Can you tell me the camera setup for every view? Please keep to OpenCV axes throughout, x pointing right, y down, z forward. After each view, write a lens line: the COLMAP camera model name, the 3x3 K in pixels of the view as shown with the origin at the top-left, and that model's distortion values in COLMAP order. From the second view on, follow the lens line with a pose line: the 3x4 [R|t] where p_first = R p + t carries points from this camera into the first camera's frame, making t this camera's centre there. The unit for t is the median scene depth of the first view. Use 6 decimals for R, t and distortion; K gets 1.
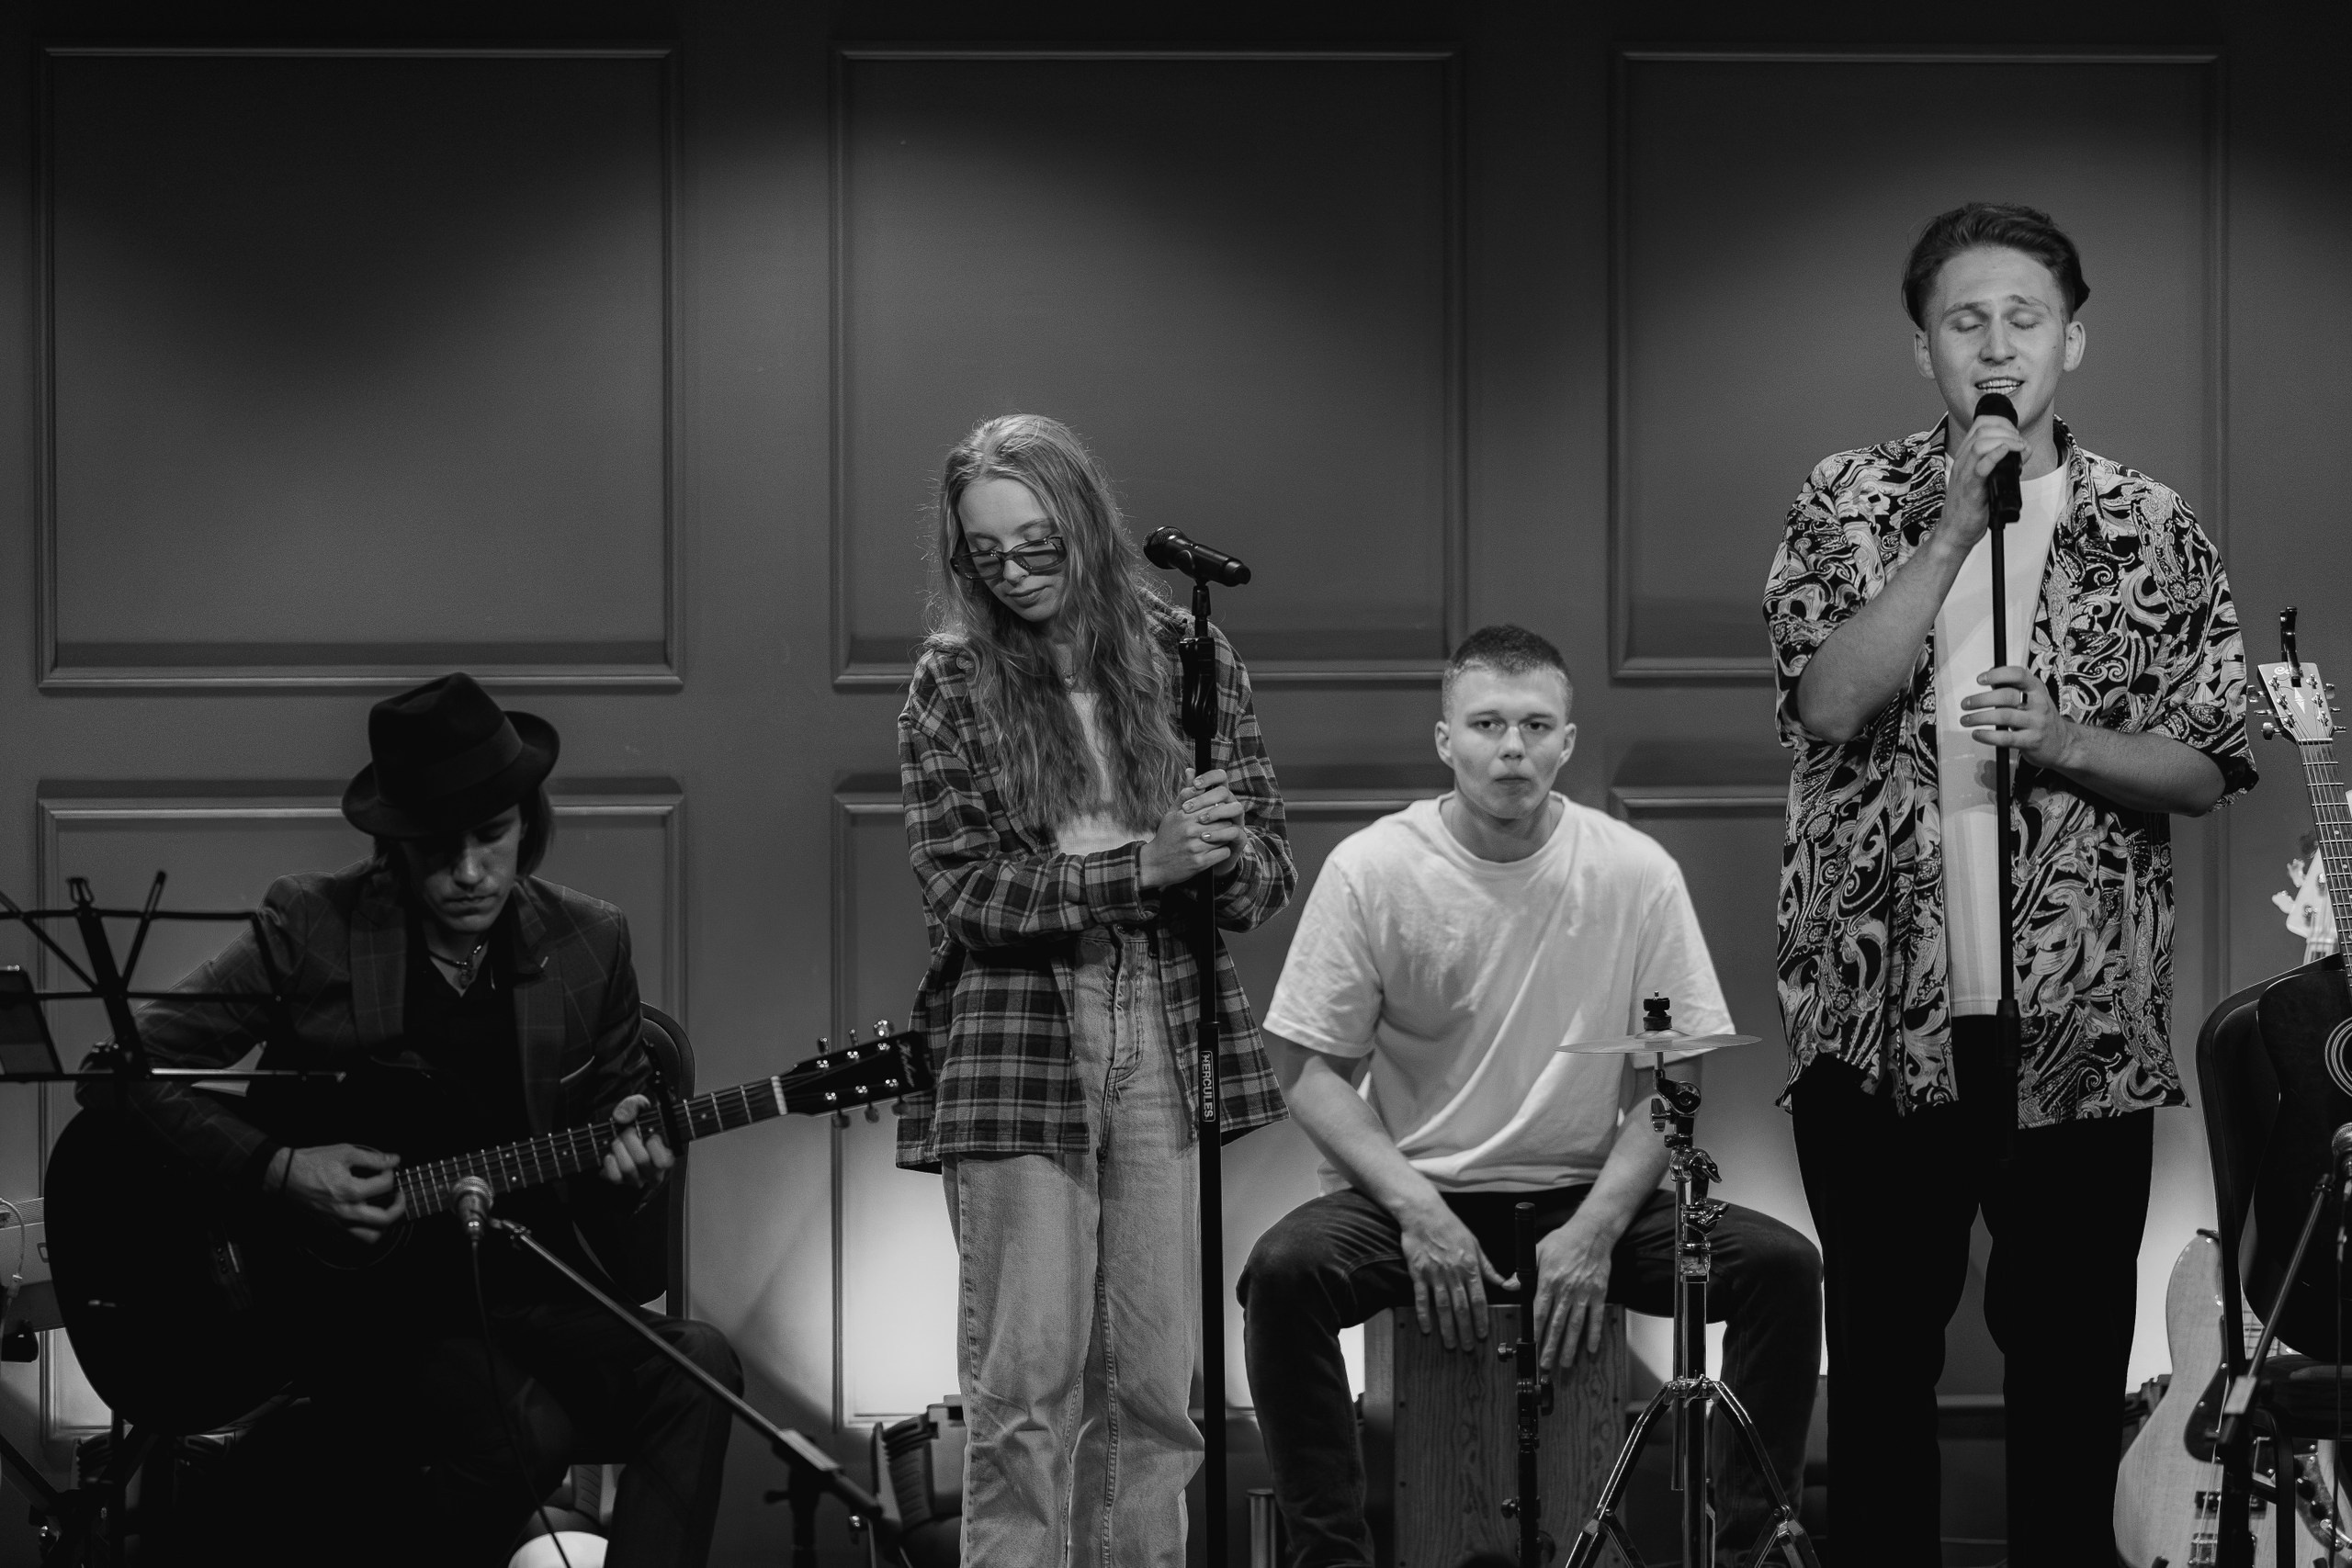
lens RADIAL K [[9652.0, 0, 1176.4], [0, 9652.0, 777.1], [0, 0, 1]] dist [-0.490936, 0.000000]
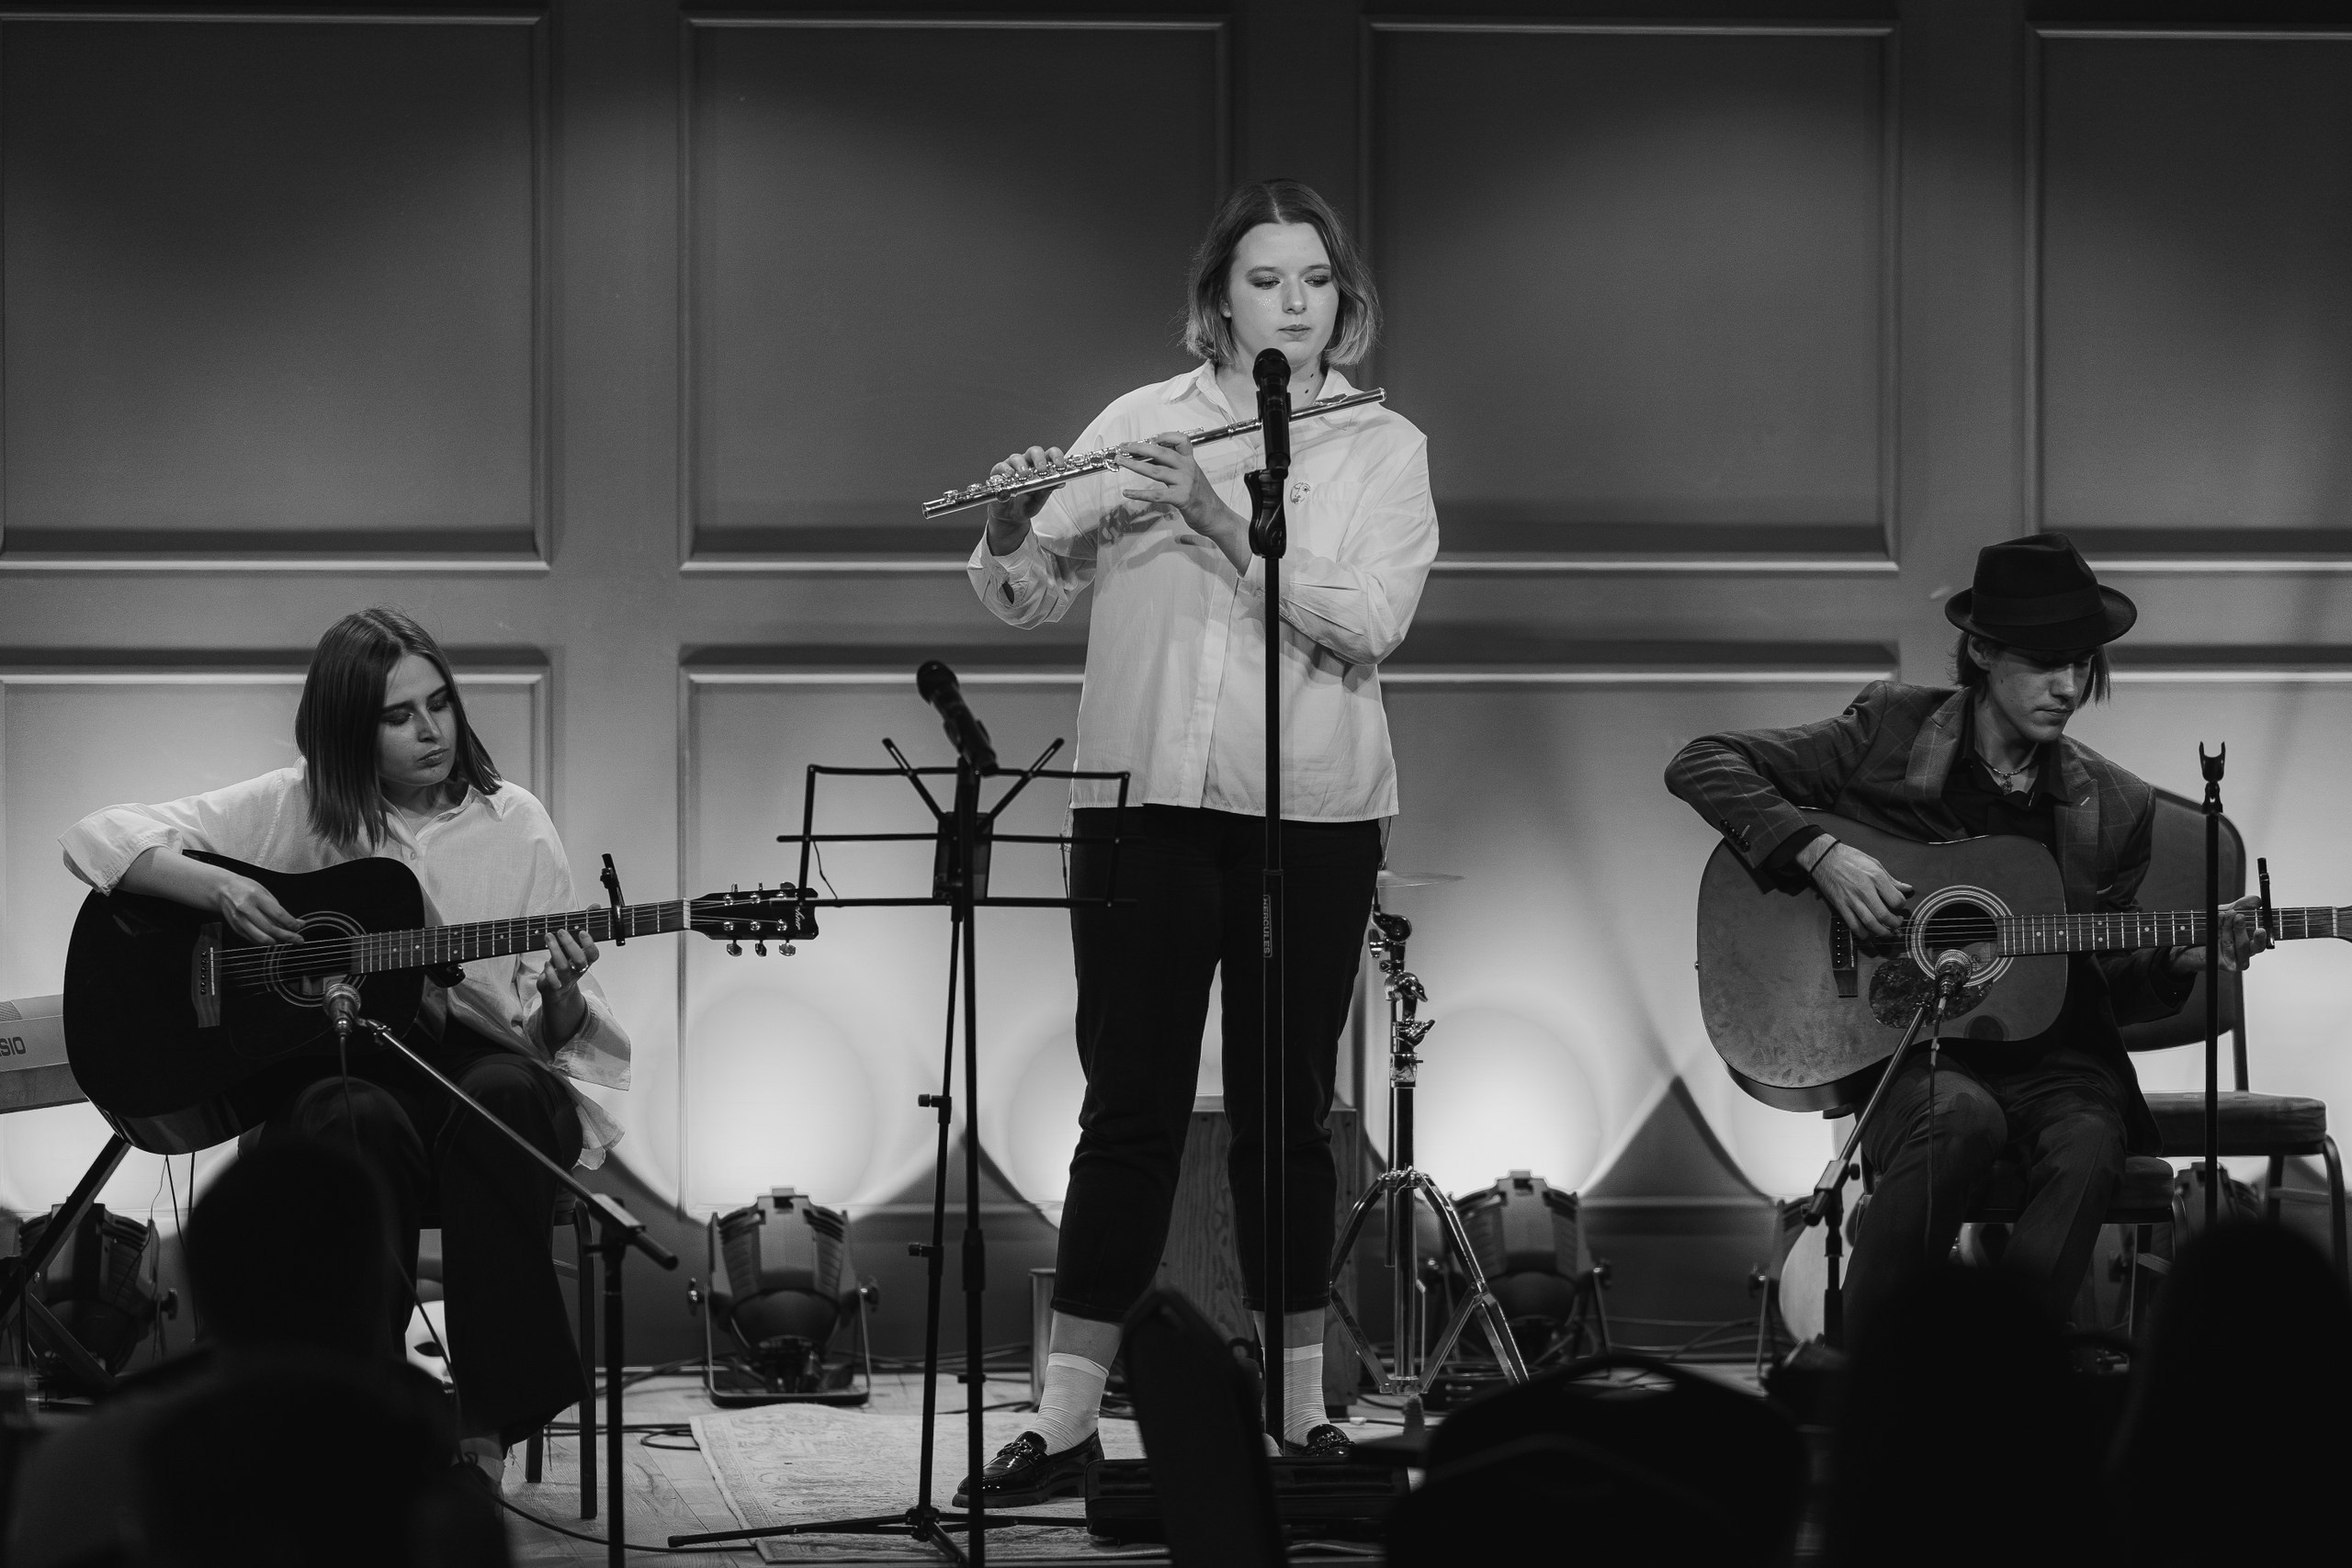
lens RADIAL K [[9652.0, 0, 1173.0], [0, 9652.0, 792.6], [0, 0, 1]] dist [-0.490936, 0.000000]
pose [[0.999965, 0.005976, -0.005800, 0.030977], [-0.005916, 0.999929, 0.010344, 0.004775], [0.005862, -0.010309, 0.999930, -0.156608]]
